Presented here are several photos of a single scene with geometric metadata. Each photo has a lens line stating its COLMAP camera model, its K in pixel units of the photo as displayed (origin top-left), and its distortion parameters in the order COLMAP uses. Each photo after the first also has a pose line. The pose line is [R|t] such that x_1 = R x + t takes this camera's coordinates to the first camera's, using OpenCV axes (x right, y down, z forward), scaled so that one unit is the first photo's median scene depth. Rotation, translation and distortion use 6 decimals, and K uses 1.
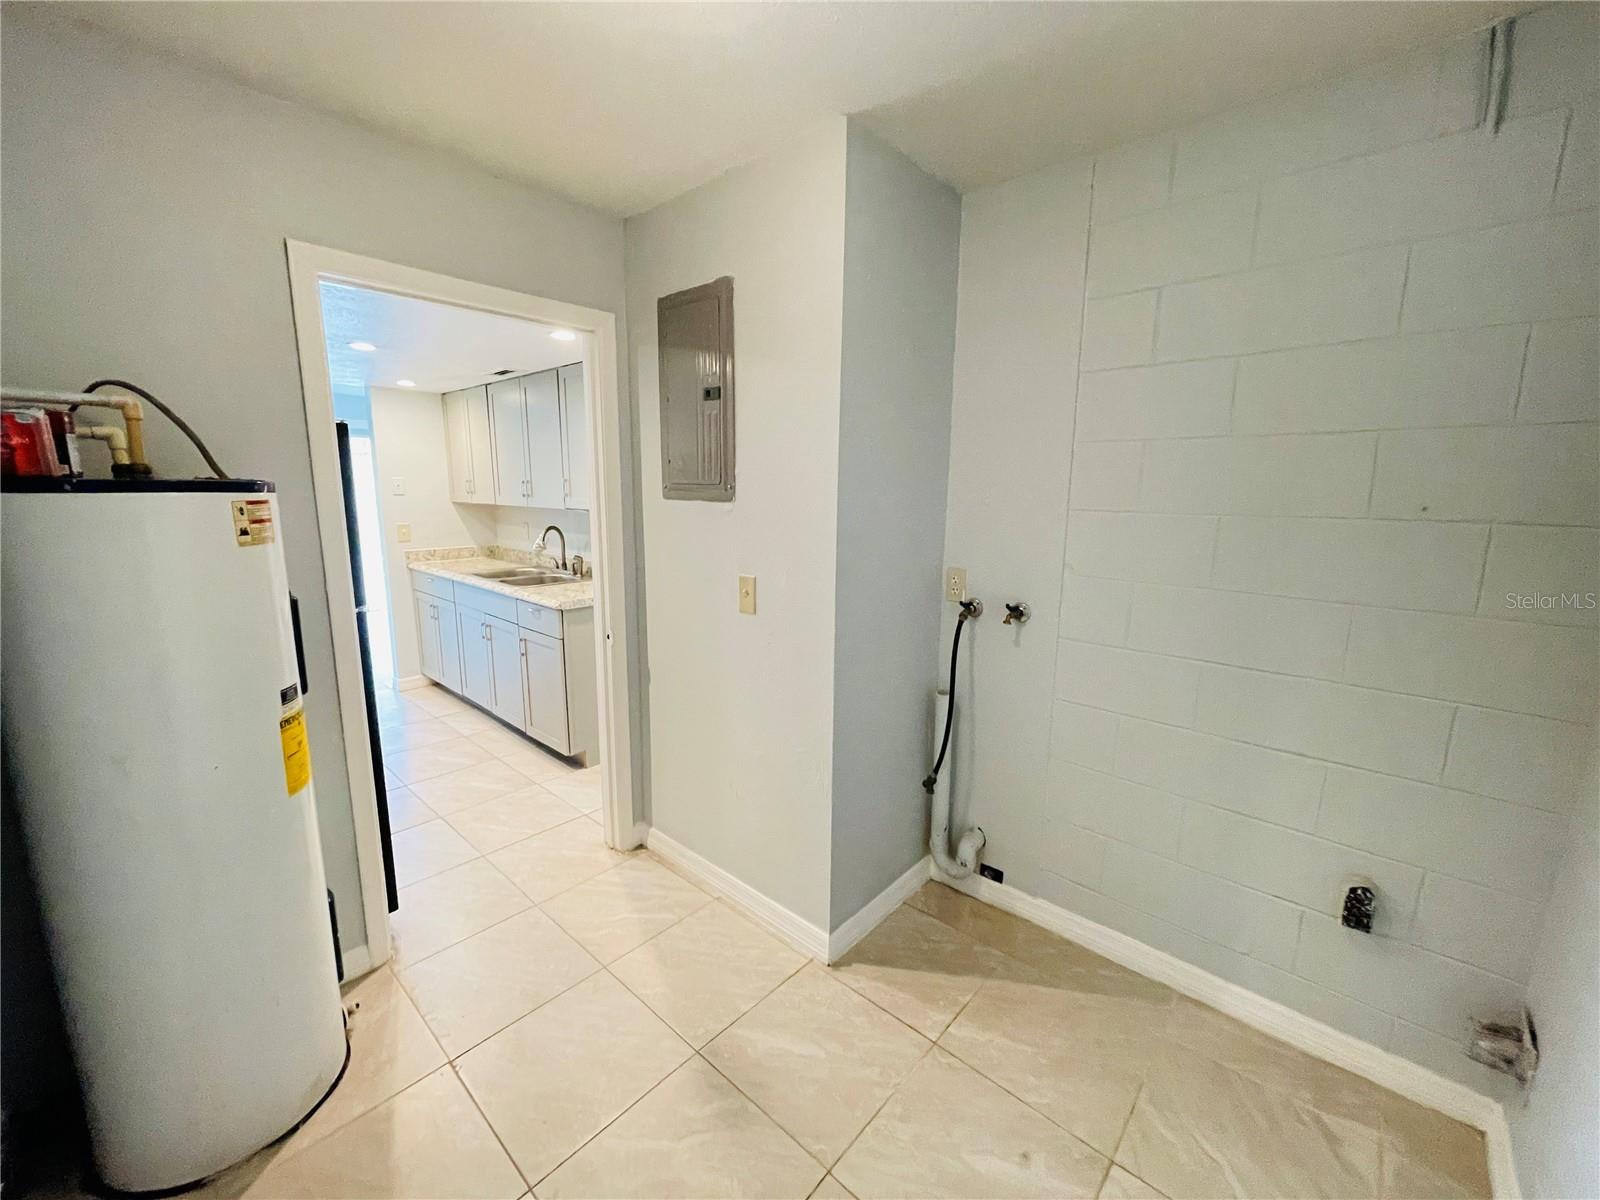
lens RADIAL K [[641.3, 0, 803.3], [0, 641.3, 601.3], [0, 0, 1]] dist [-0.003298, -0.000572]
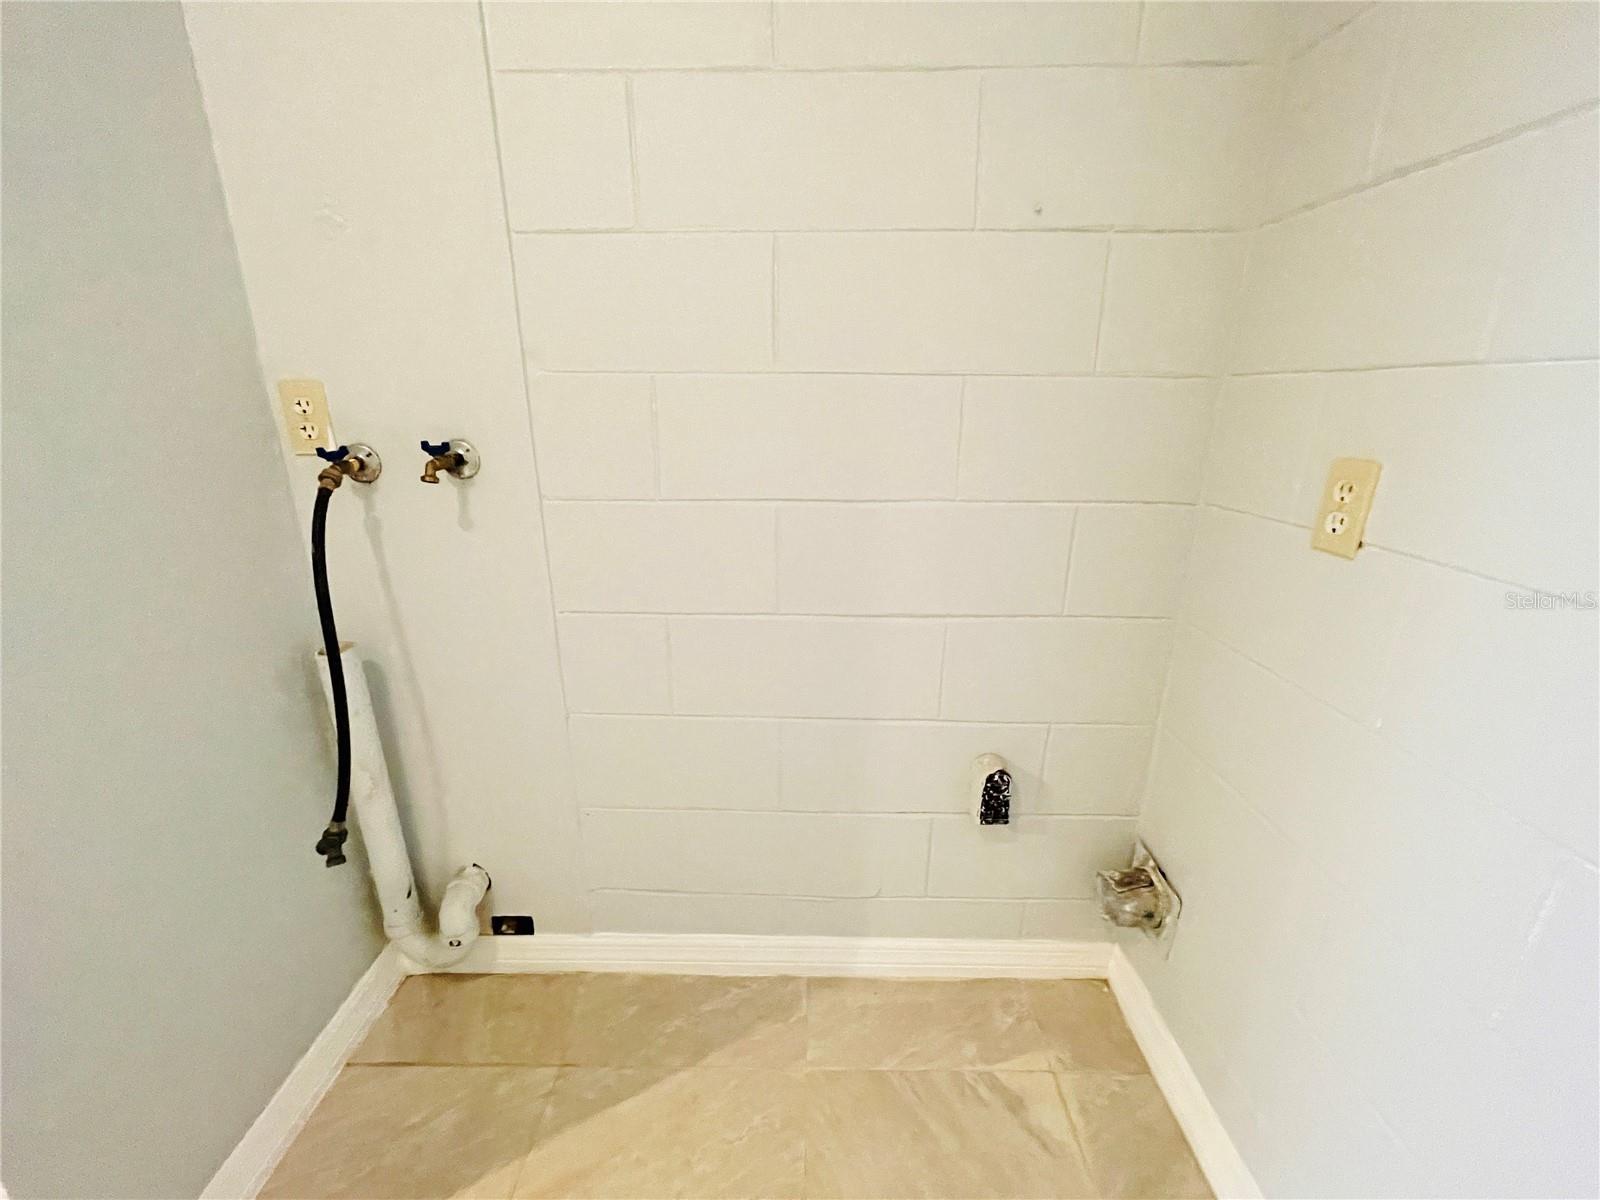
lens RADIAL K [[641.3, 0, 803.3], [0, 641.3, 601.3], [0, 0, 1]] dist [-0.003298, -0.000572]
pose [[0.749112, -0.208542, 0.628762, 0.224637], [0.119023, 0.976081, 0.181933, 0.074585], [-0.651663, -0.061451, 0.756015, 0.486485]]
